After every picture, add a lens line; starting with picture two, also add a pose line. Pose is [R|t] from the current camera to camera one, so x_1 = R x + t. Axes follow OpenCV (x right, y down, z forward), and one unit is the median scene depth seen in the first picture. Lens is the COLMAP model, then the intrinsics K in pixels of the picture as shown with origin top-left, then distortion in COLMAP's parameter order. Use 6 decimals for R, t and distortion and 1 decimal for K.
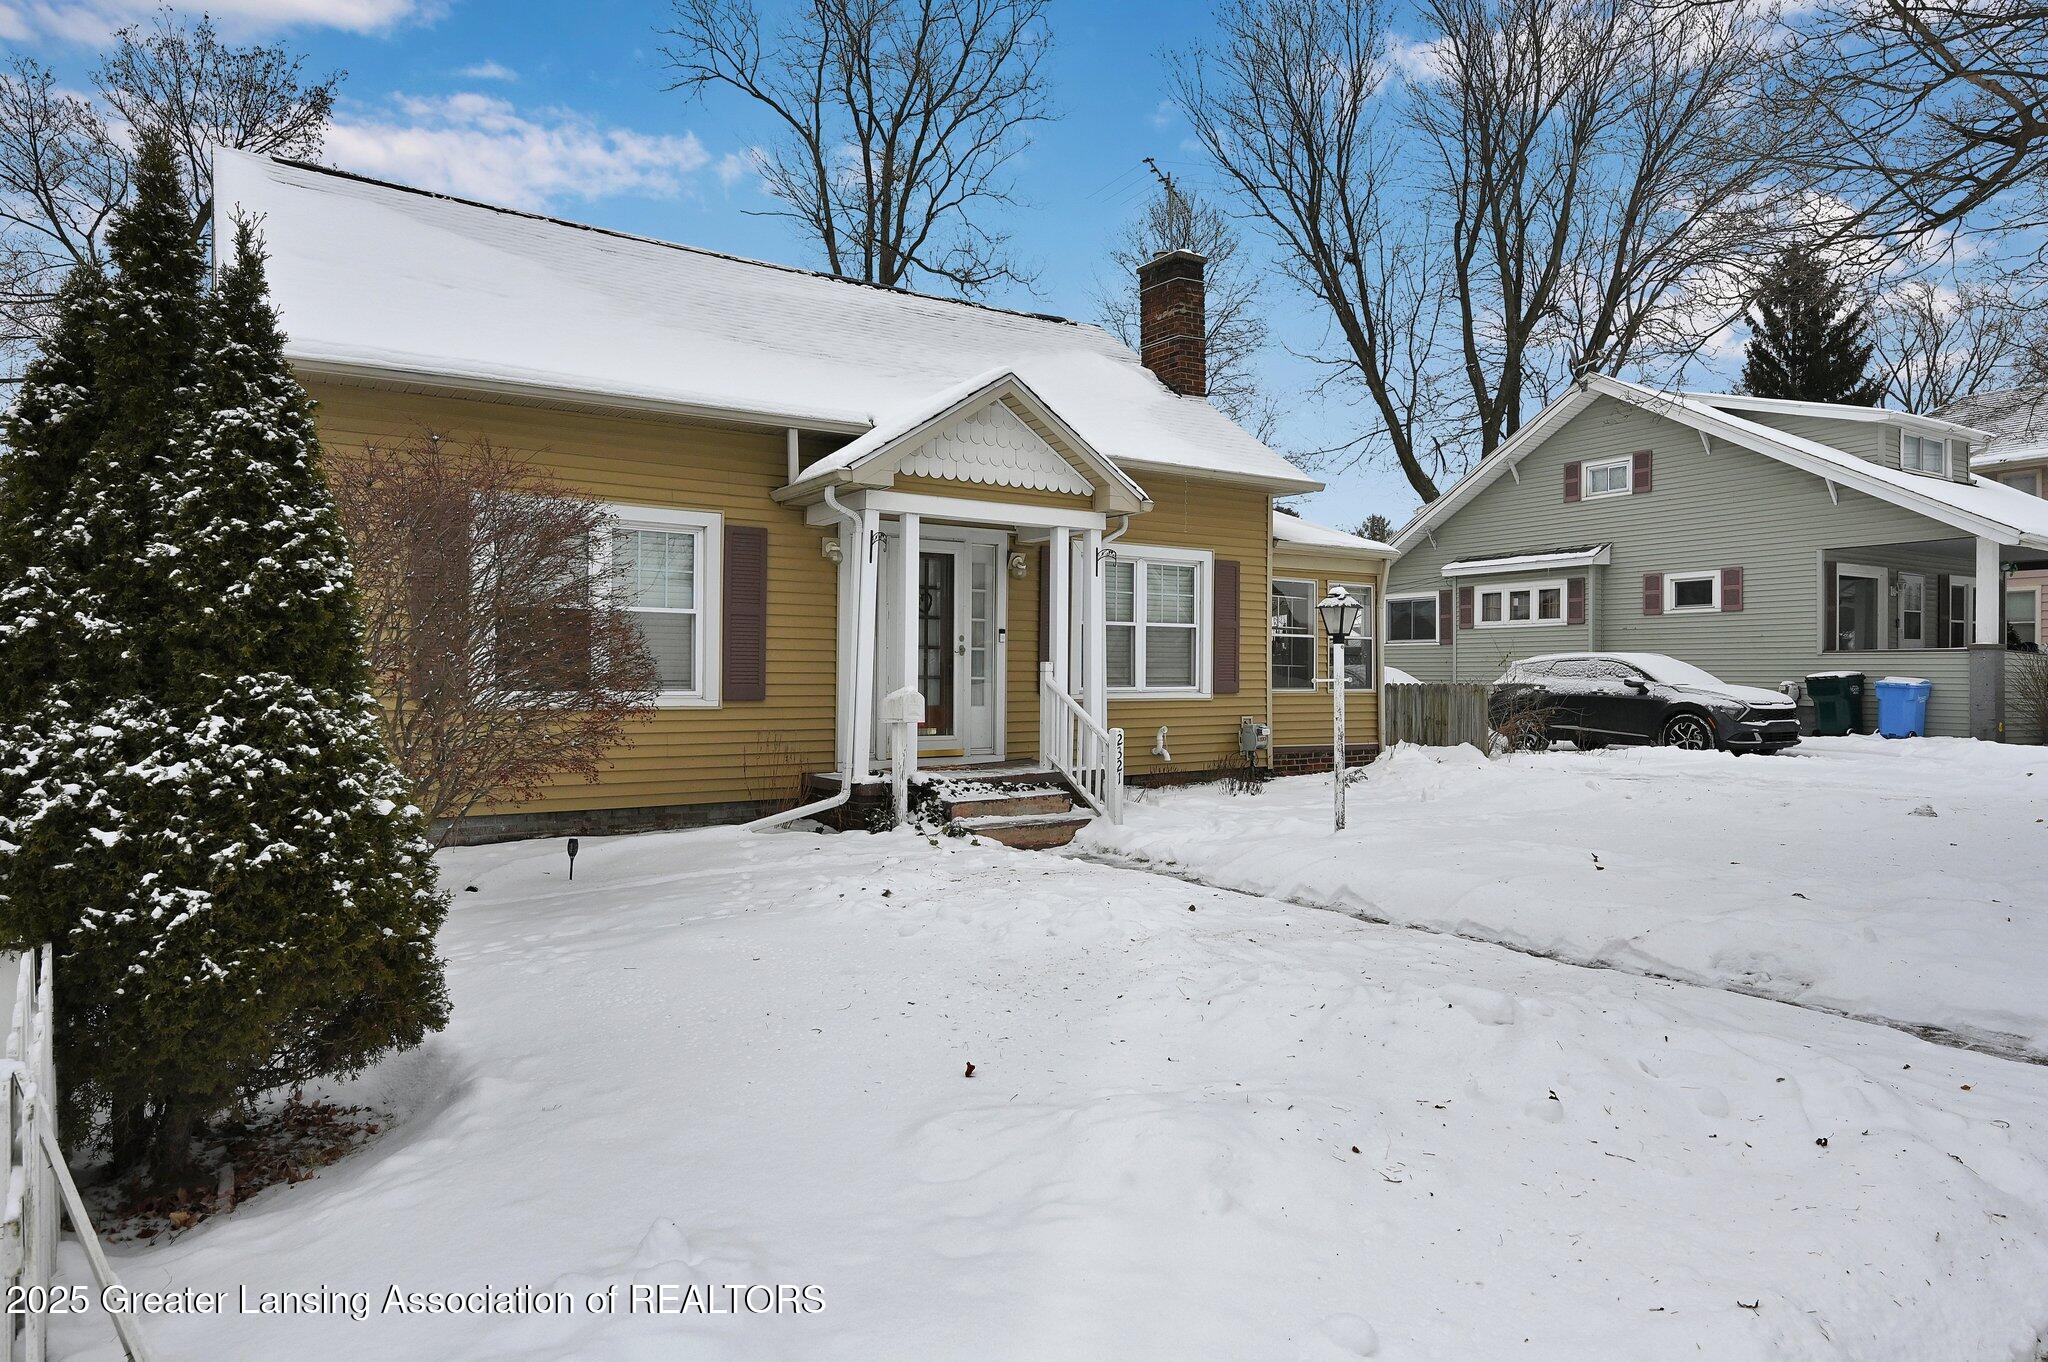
lens RADIAL K [[1148.4, 0, 1024.0], [0, 1148.4, 681.0], [0, 0, 1]] dist [-0.000622, 0.000006]
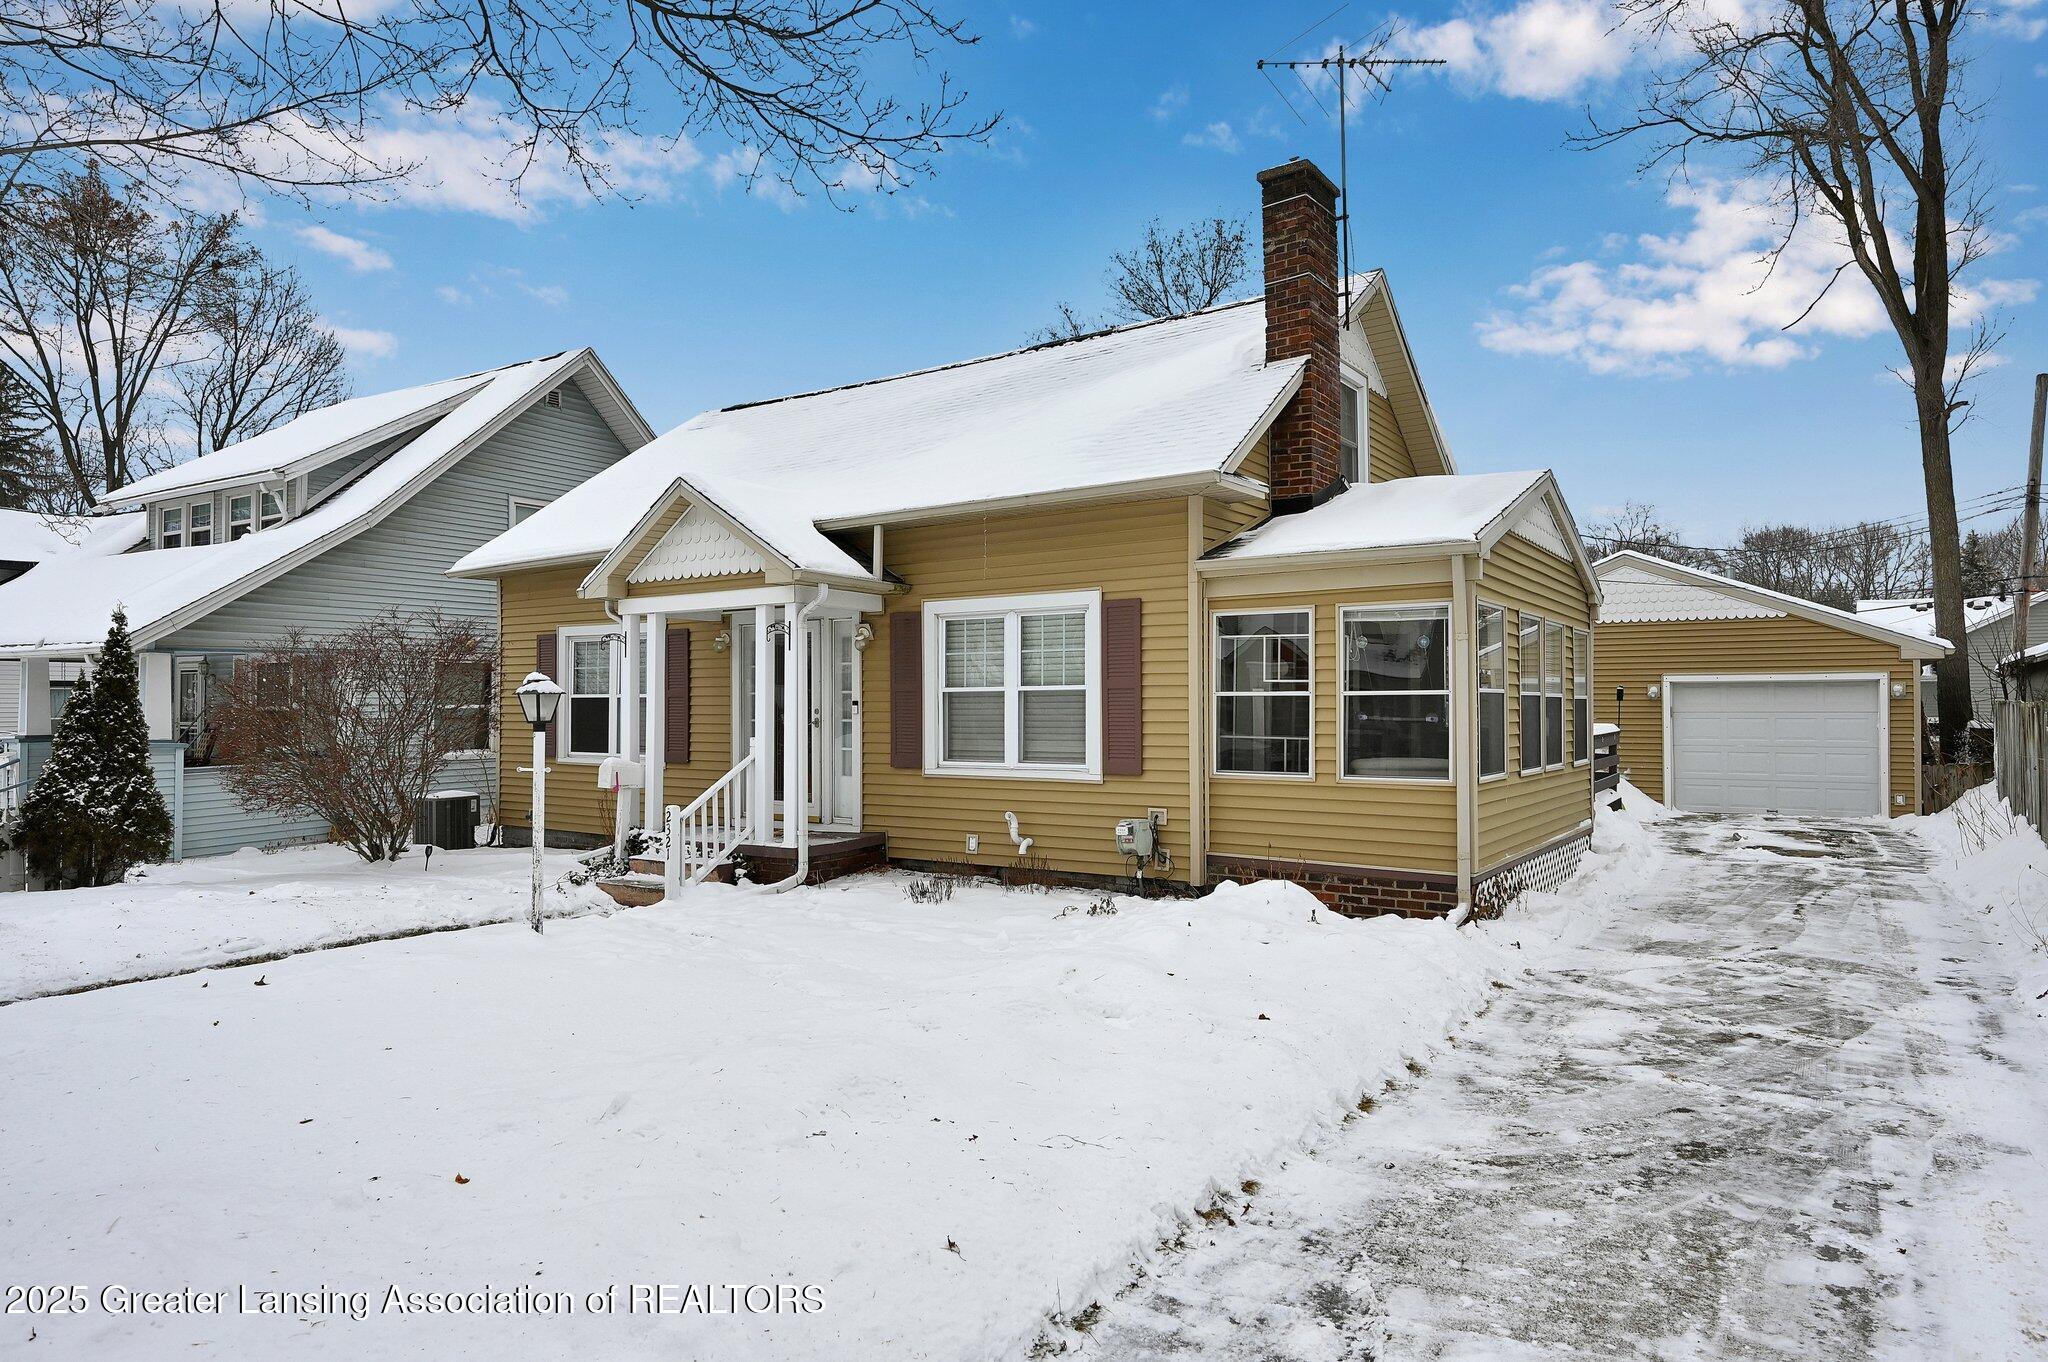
lens RADIAL K [[1309.5, 0, 1024.0], [0, 1309.5, 681.0], [0, 0, 1]] dist [0.007320, -0.000192]
pose [[0.351167, -0.033157, -0.935725, 1.136790], [-0.008645, 0.999215, -0.038652, -0.020134], [0.936273, 0.021663, 0.350605, 0.756431]]
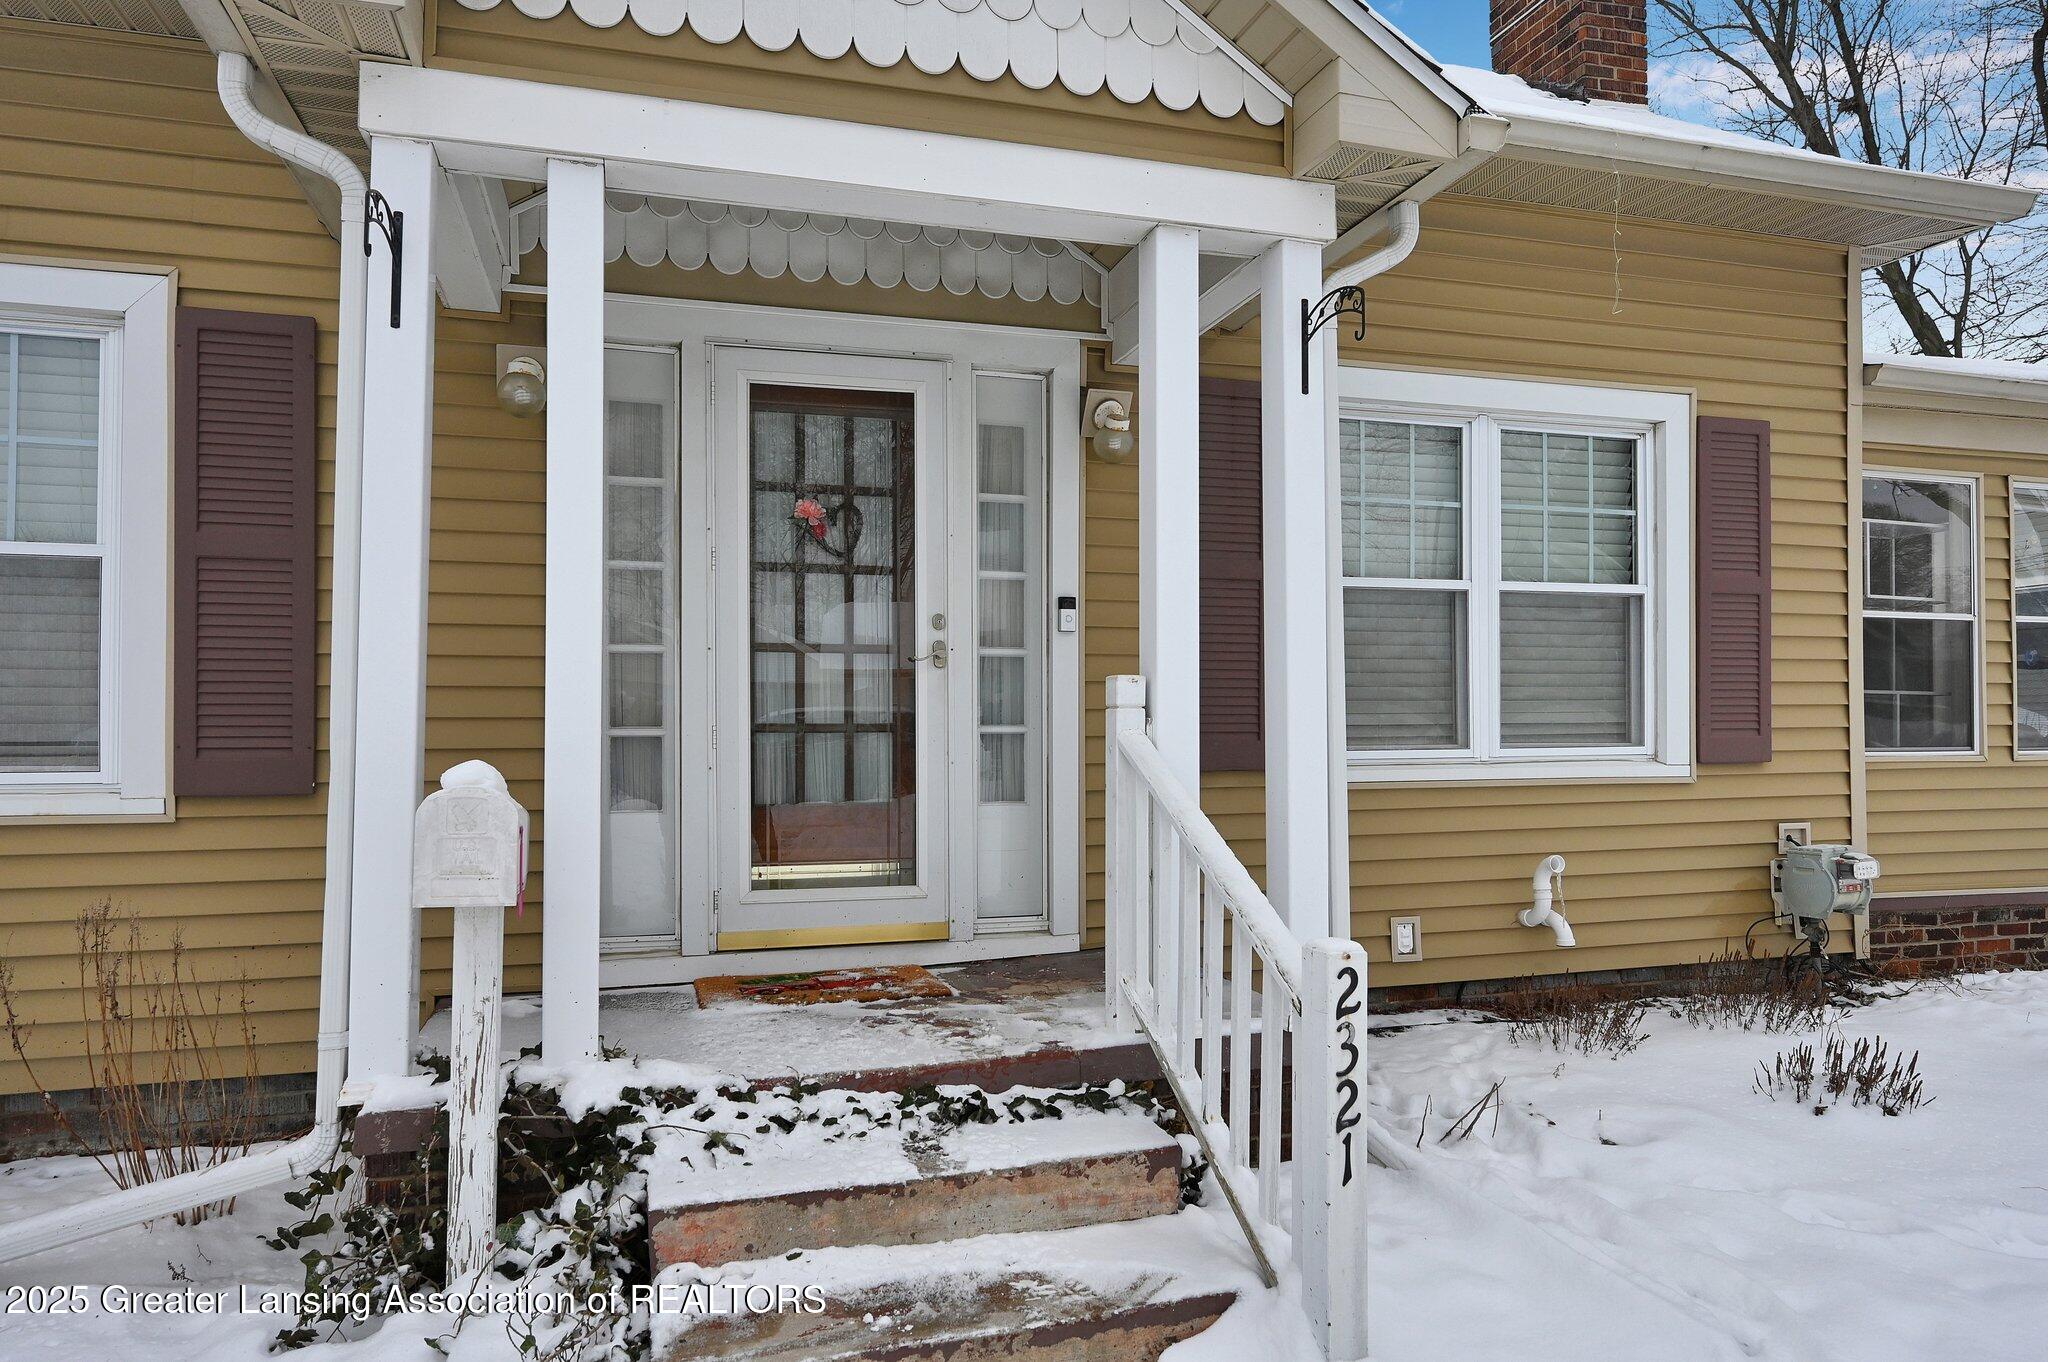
lens RADIAL K [[1086.8, 0, 990.2], [0, 1086.8, 720.1], [0, 0, 1]] dist [-0.001243, 0.000136]
pose [[0.937698, -0.010256, -0.347300, 0.081810], [0.006615, 0.999910, -0.011668, -0.001411], [0.347388, 0.008644, 0.937682, 0.679893]]
